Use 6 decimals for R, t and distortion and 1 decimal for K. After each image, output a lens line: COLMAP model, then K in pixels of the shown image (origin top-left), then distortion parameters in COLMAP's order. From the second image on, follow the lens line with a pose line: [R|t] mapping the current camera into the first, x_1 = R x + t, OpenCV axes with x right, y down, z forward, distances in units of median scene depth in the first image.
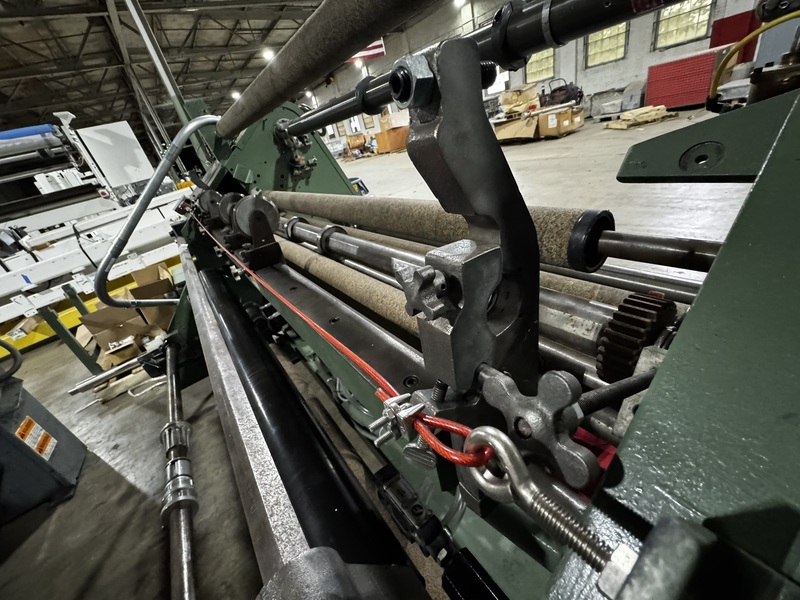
lens RADIAL K [[319.4, 0, 398.6], [0, 319.4, 300.6], [0, 0, 1]] dist [-0.002994, 0.000207]
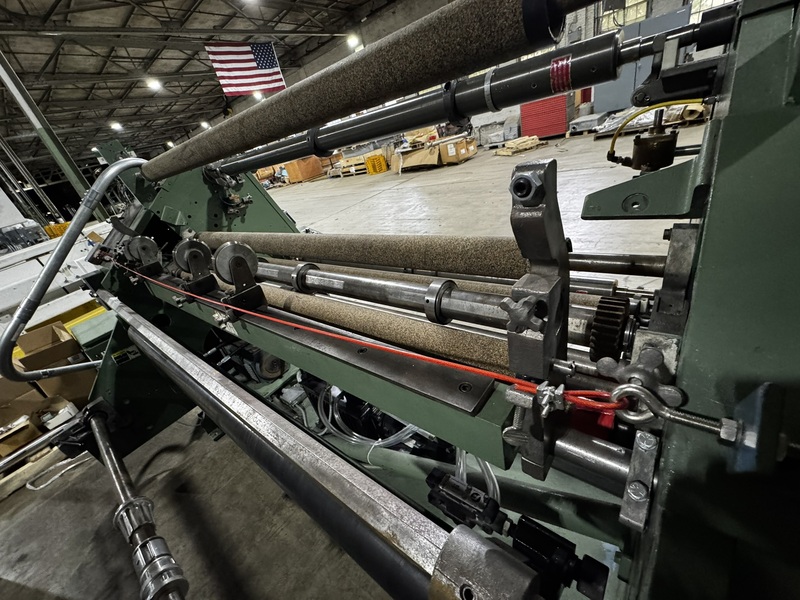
lens RADIAL K [[319.4, 0, 396.9], [0, 319.4, 301.7], [0, 0, 1]] dist [-0.002994, 0.000207]
pose [[0.967304, -0.120571, 0.223129, -0.062007], [0.135482, 0.989376, -0.052716, -0.006237], [-0.214403, 0.081222, 0.973362, -0.023424]]
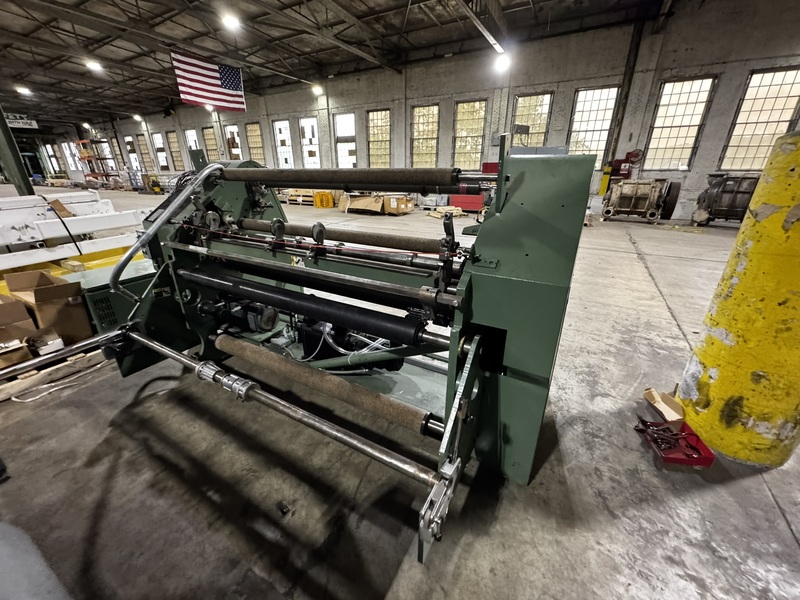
lens RADIAL K [[319.4, 0, 396.0], [0, 319.4, 299.9], [0, 0, 1]] dist [-0.002994, 0.000207]
pose [[0.888731, 0.058051, 0.454738, -0.296058], [0.020496, 0.985926, -0.165919, 0.175686], [-0.457970, 0.156778, 0.875034, -0.330611]]
